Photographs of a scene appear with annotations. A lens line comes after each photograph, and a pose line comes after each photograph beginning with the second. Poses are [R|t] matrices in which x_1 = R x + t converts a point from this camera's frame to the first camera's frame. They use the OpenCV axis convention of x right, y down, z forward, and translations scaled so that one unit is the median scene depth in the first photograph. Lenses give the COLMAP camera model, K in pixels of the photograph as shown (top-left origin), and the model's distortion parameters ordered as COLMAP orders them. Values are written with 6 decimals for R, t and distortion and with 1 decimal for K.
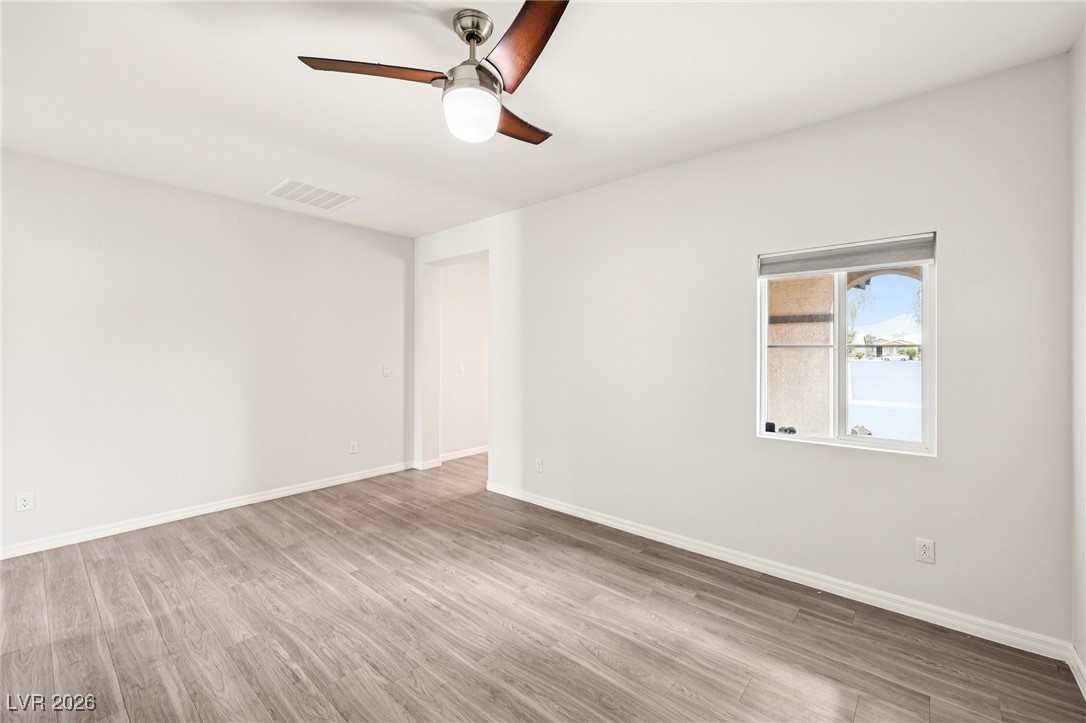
lens RADIAL K [[449.3, 0, 544.1], [0, 449.3, 353.0], [0, 0, 1]] dist [-0.001085, -0.000010]
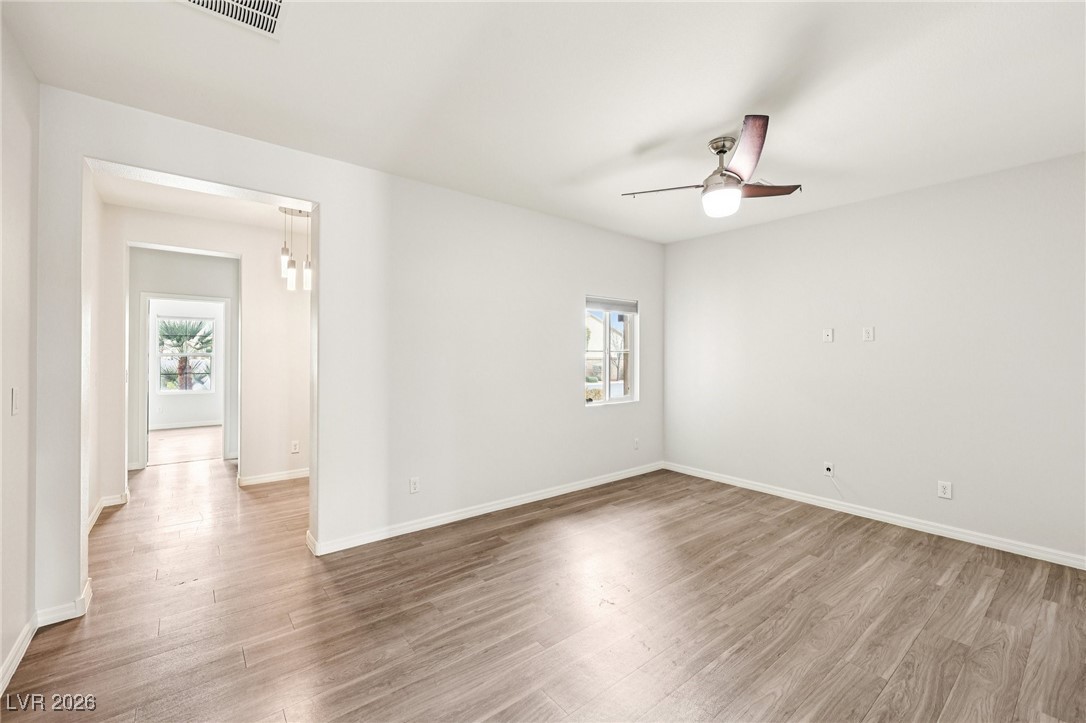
lens RADIAL K [[449.3, 0, 544.1], [0, 449.3, 353.0], [0, 0, 1]] dist [-0.001085, -0.000010]
pose [[0.178456, 0.002471, 0.983945, -1.028933], [-0.003661, 0.999992, -0.001848, -0.003417], [-0.983941, -0.003272, 0.178464, 0.760352]]
